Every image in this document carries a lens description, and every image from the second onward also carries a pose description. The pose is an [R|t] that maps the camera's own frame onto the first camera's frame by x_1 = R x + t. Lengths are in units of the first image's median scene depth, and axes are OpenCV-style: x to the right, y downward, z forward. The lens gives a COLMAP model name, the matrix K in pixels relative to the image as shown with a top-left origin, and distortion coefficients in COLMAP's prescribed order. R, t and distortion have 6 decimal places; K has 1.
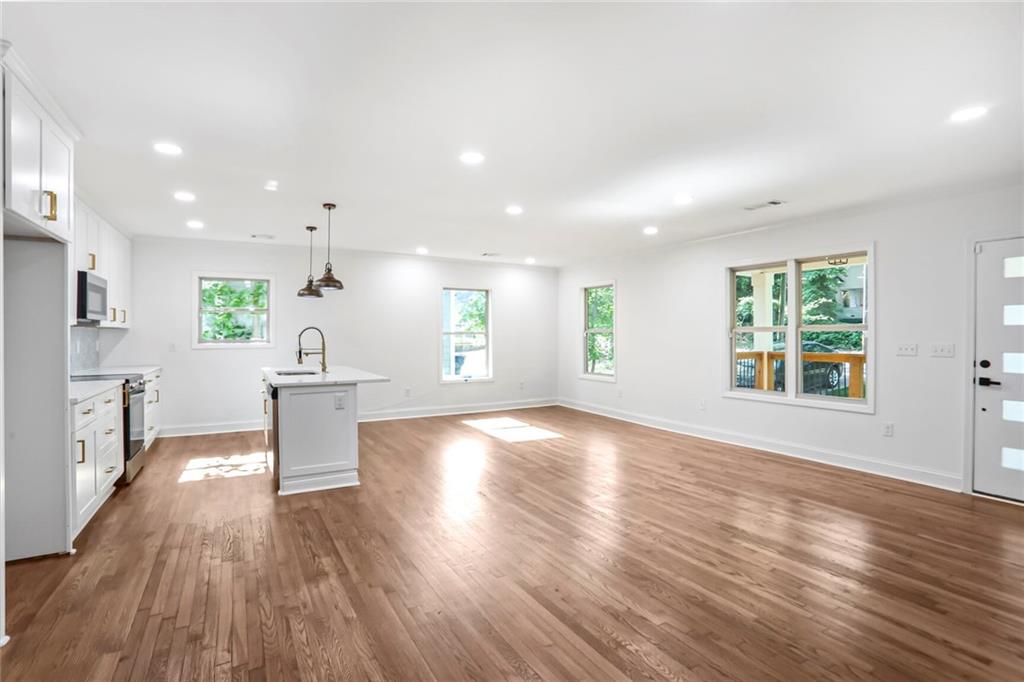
lens RADIAL K [[505.7, 0, 525.4], [0, 505.7, 333.9], [0, 0, 1]] dist [-0.066342, 0.024846]
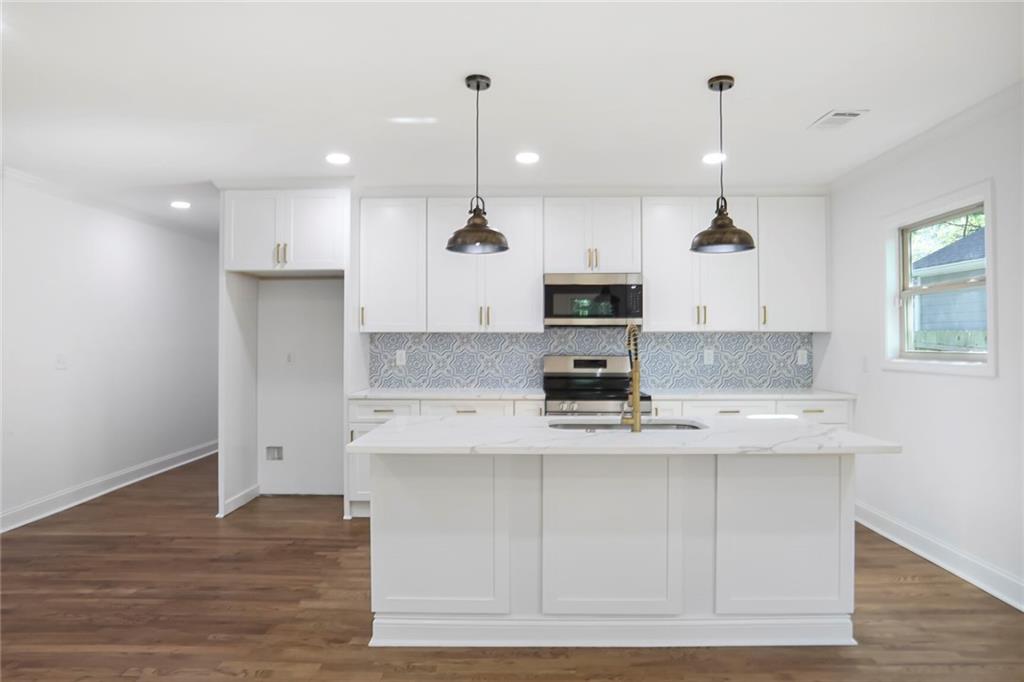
lens RADIAL K [[612.9, 0, 511.6], [0, 612.9, 336.4], [0, 0, 1]] dist [-0.030279, 0.008107]
pose [[-0.537259, -0.005952, -0.843396, 0.106479], [0.004324, 0.999943, -0.009812, 0.001721], [0.843406, -0.008919, -0.537202, 1.477754]]
